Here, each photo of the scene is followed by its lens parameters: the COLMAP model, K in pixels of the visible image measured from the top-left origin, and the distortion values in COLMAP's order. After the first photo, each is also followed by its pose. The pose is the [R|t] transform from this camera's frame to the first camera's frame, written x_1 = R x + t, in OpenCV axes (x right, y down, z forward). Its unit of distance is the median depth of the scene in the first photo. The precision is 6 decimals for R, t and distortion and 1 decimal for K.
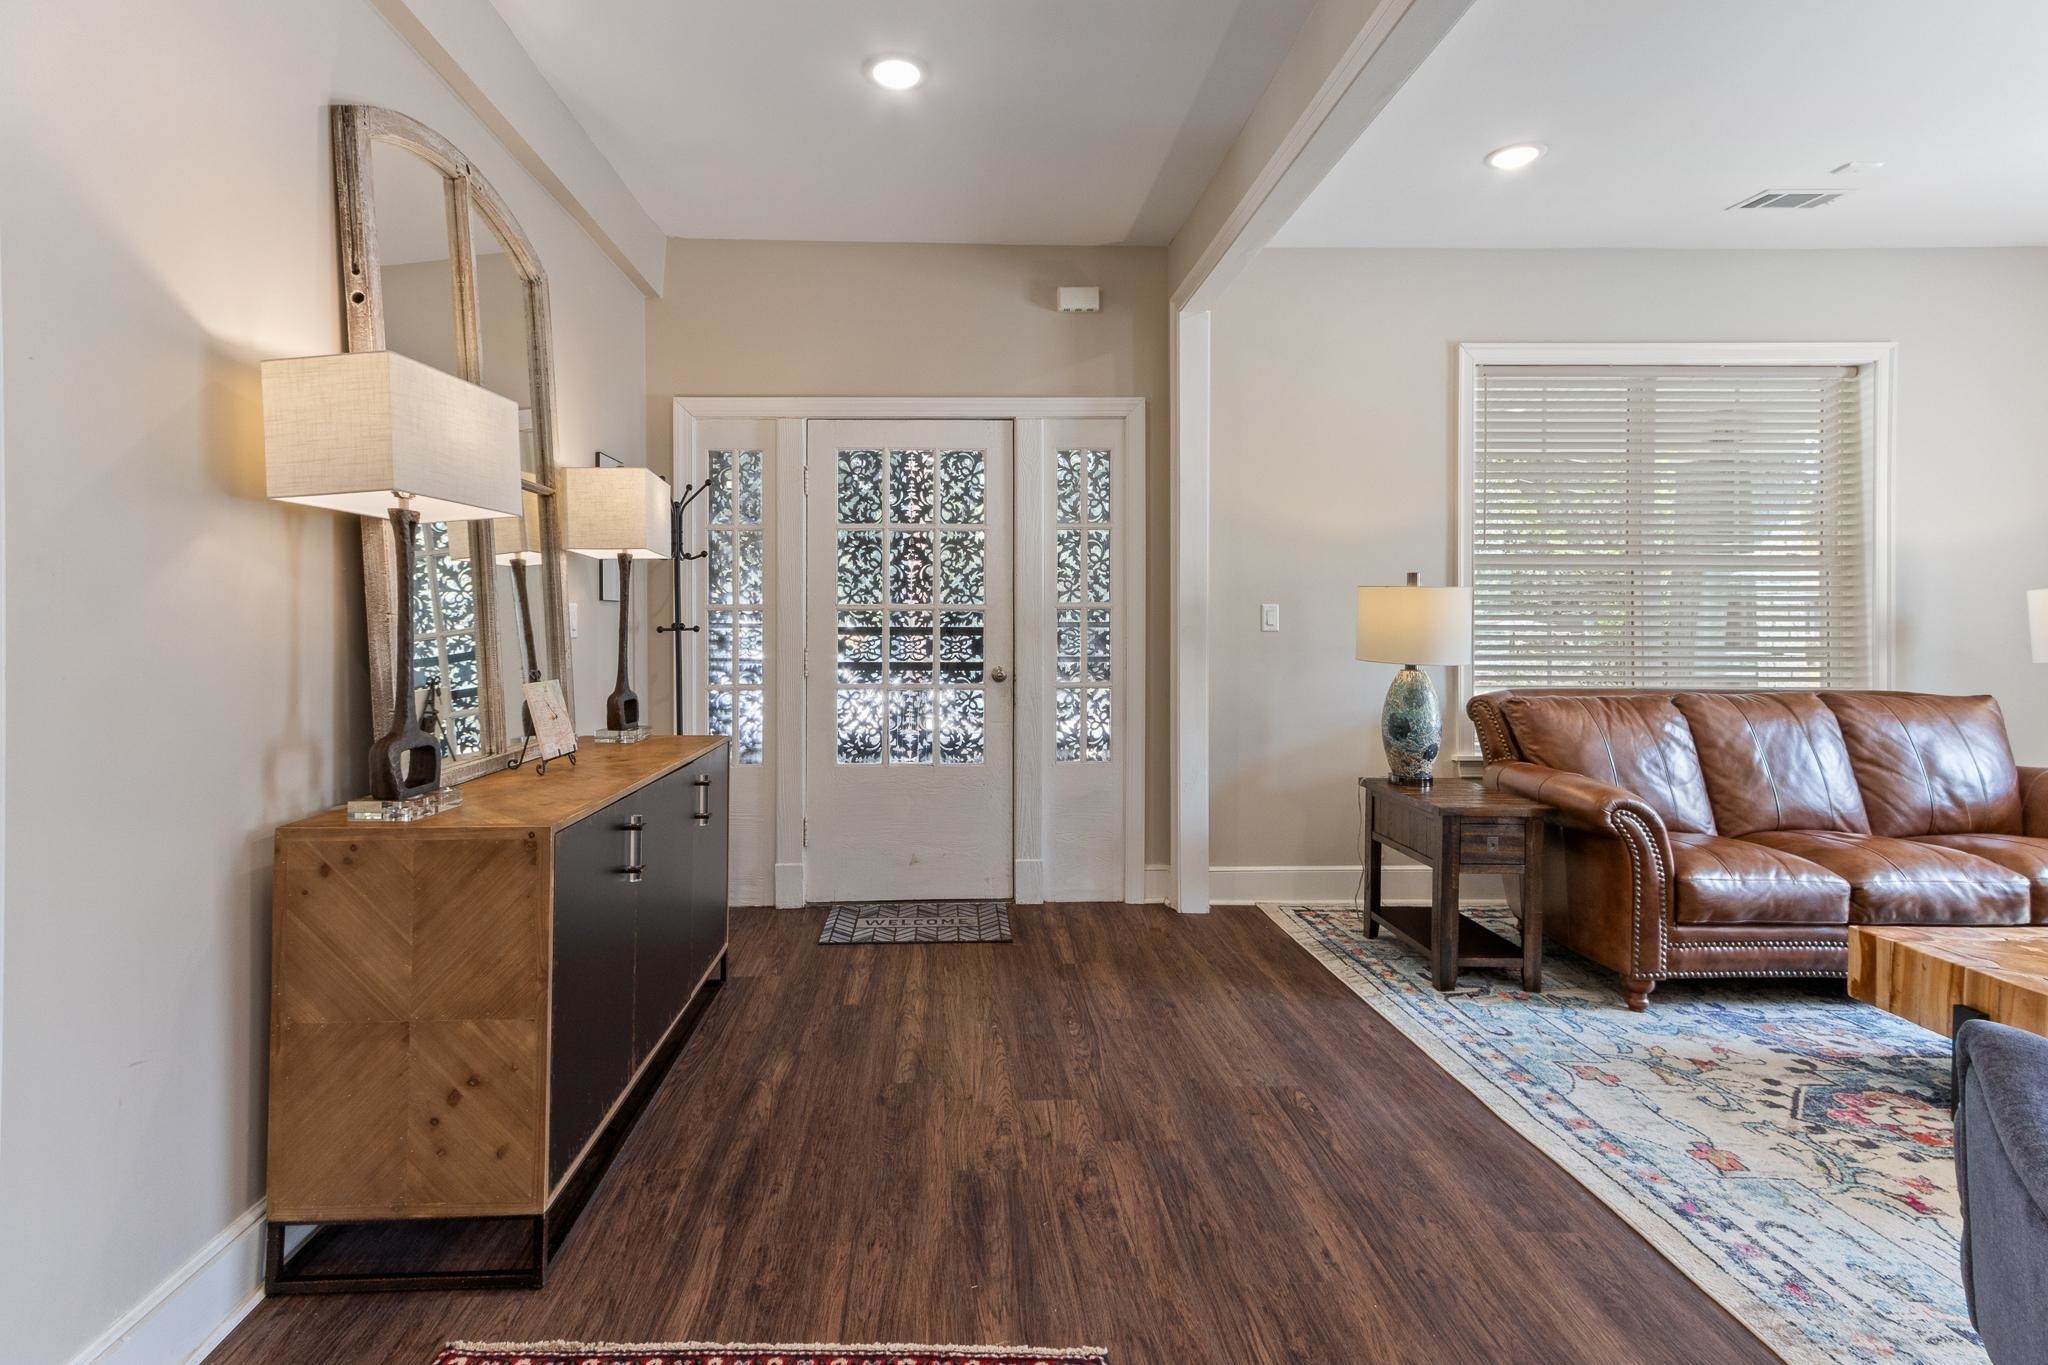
lens RADIAL K [[964.7, 0, 974.4], [0, 964.7, 645.1], [0, 0, 1]] dist [0.026640, -0.001322]
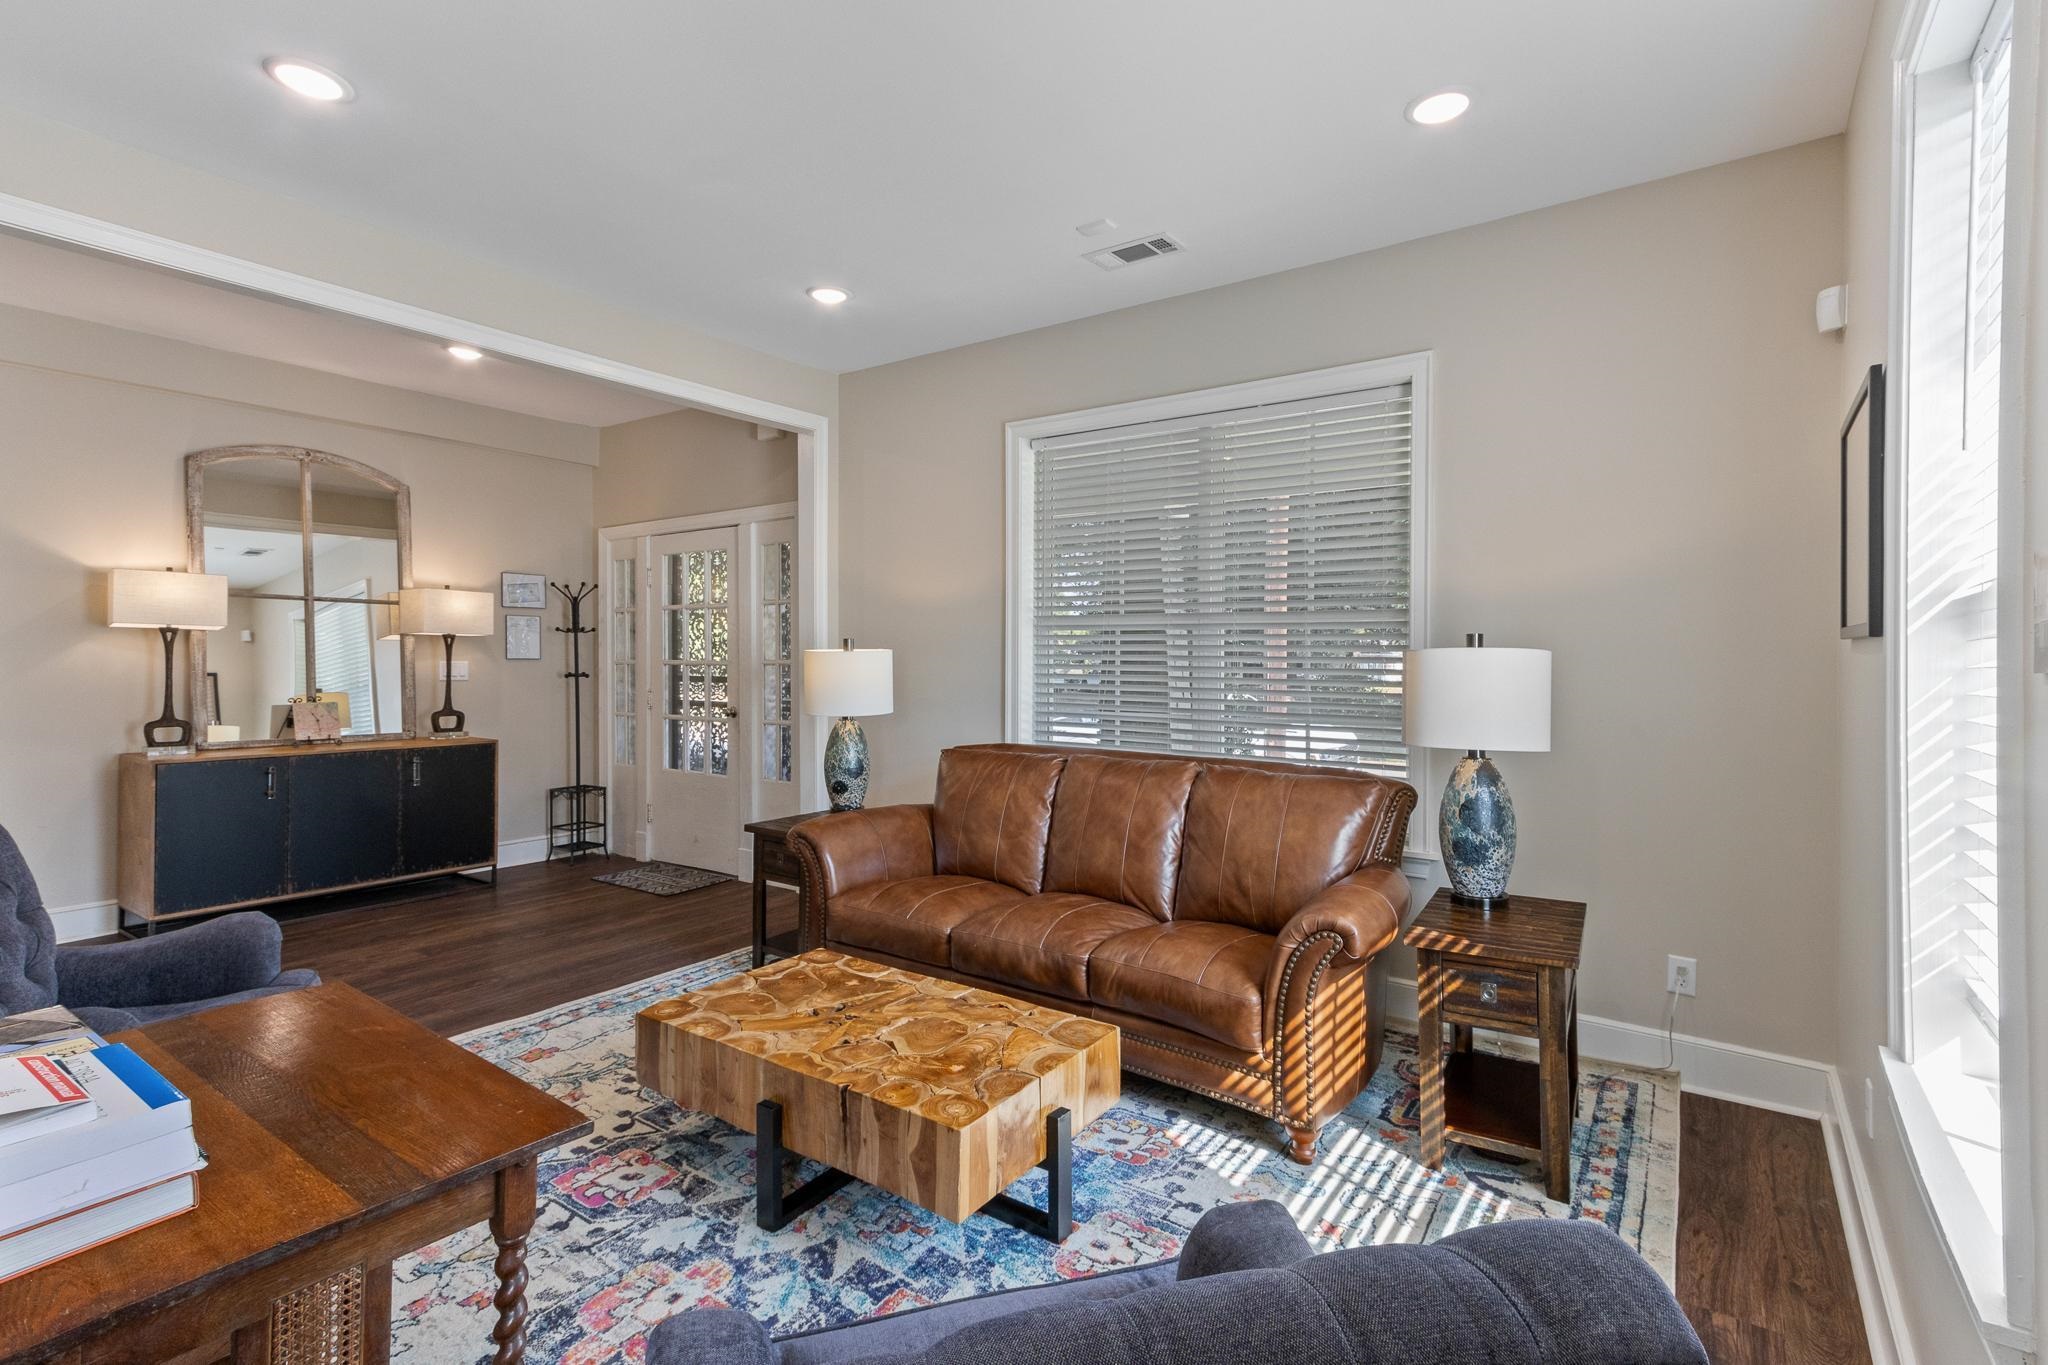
lens RADIAL K [[964.7, 0, 1028.1], [0, 964.7, 689.1], [0, 0, 1]] dist [0.026640, -0.001322]
pose [[0.798845, 0.024499, -0.601038, 1.528280], [-0.020486, 0.999699, 0.013520, -0.037592], [0.601188, 0.001513, 0.799106, 0.198379]]
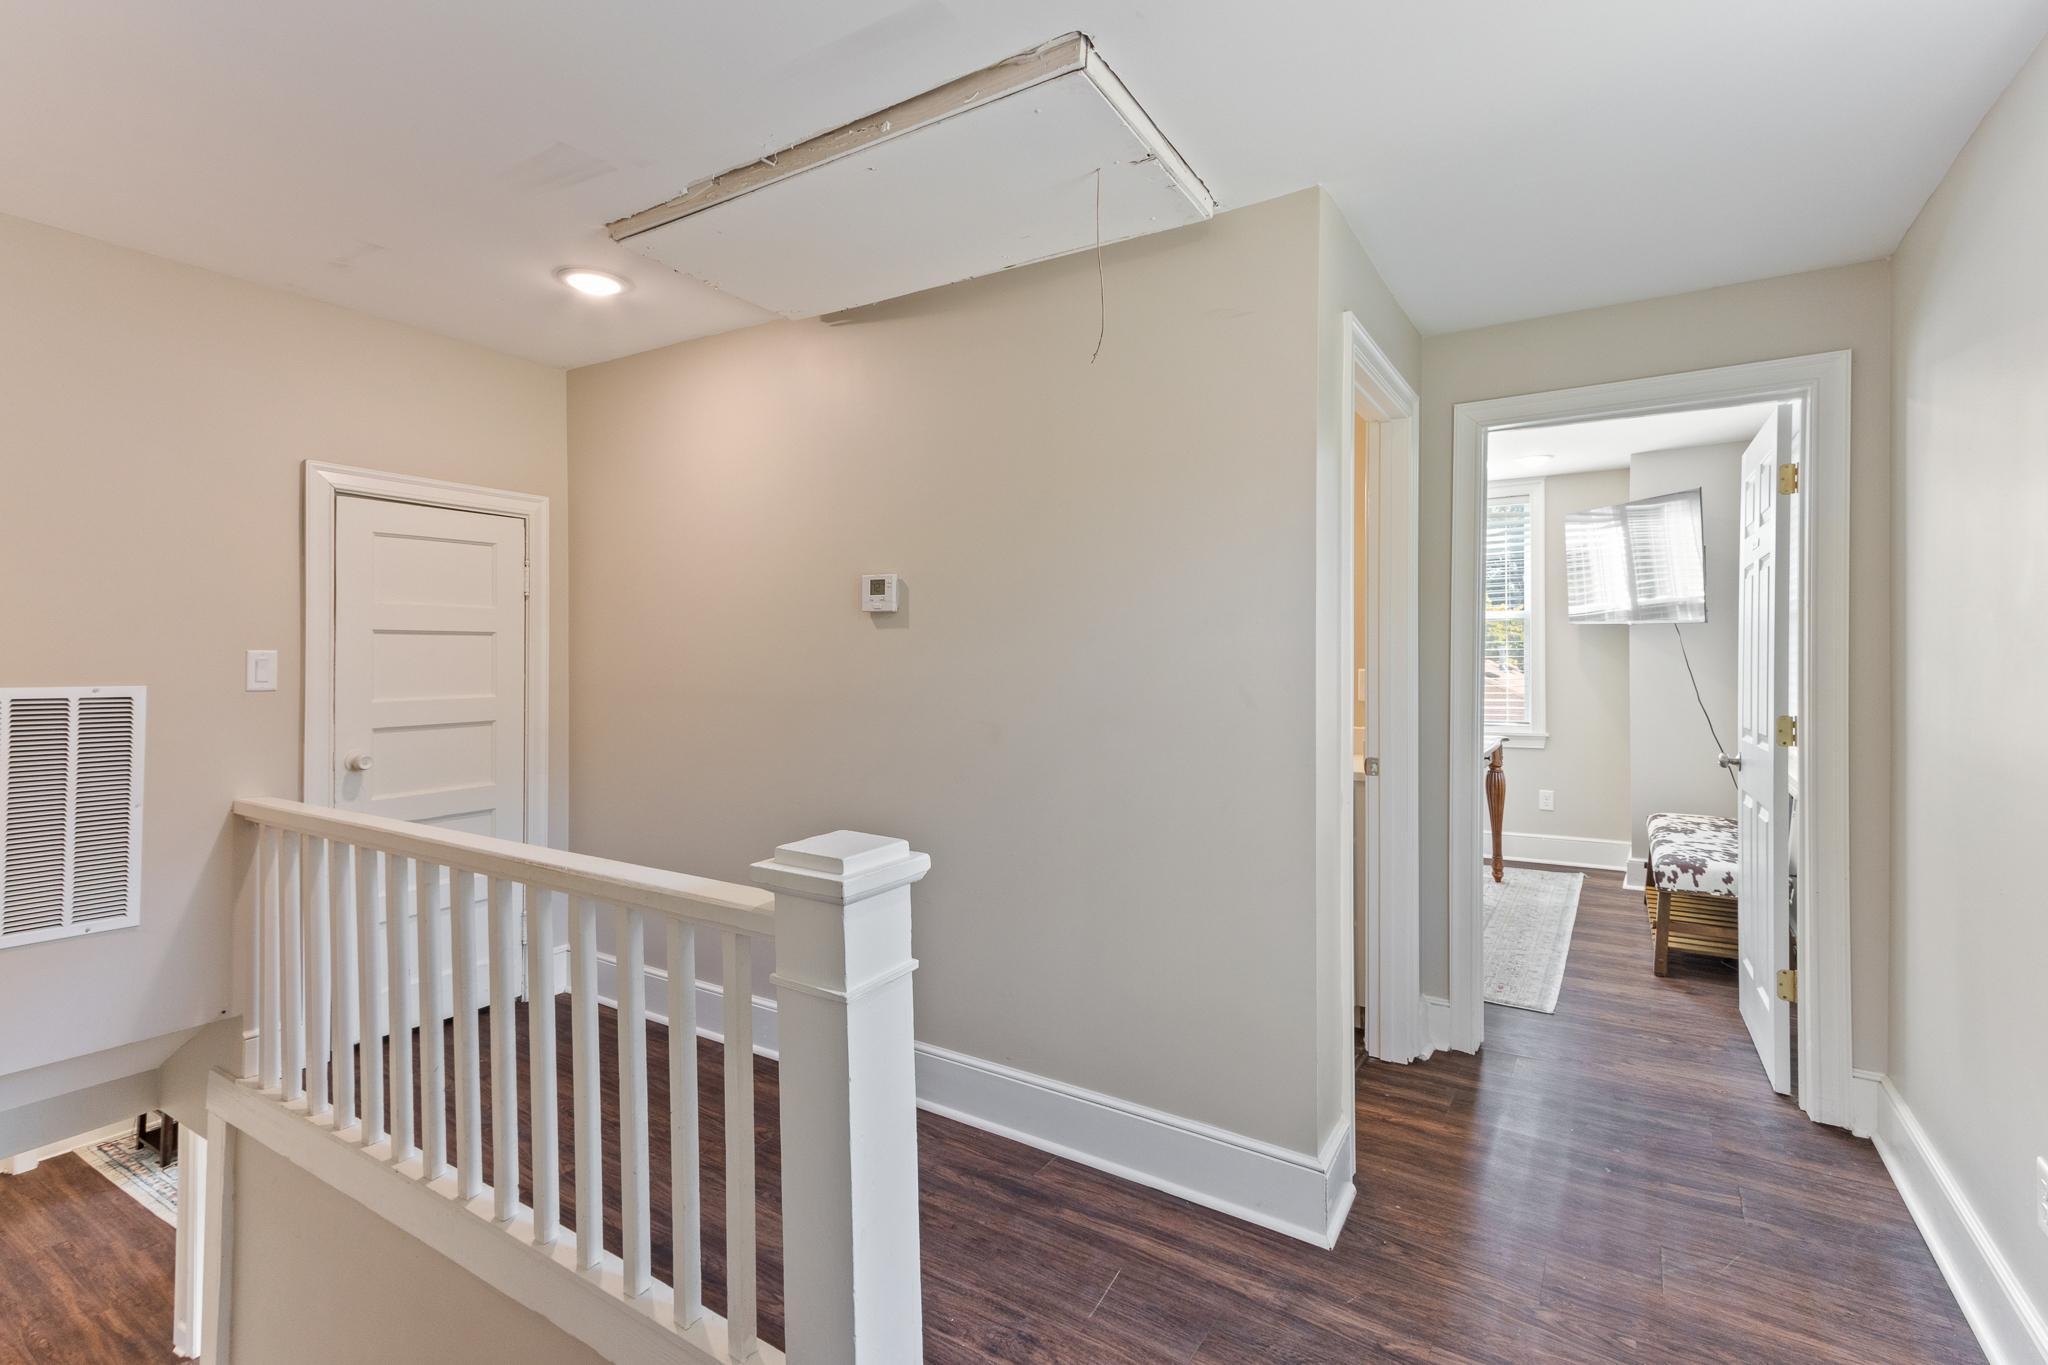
lens RADIAL K [[964.7, 0, 980.8], [0, 964.7, 653.9], [0, 0, 1]] dist [0.026640, -0.001322]
pose [[0.580202, -0.000025, 0.814473, -0.338867], [0.022099, 0.999632, -0.015712, -0.831031], [-0.814173, 0.027115, 0.579989, -2.100753]]
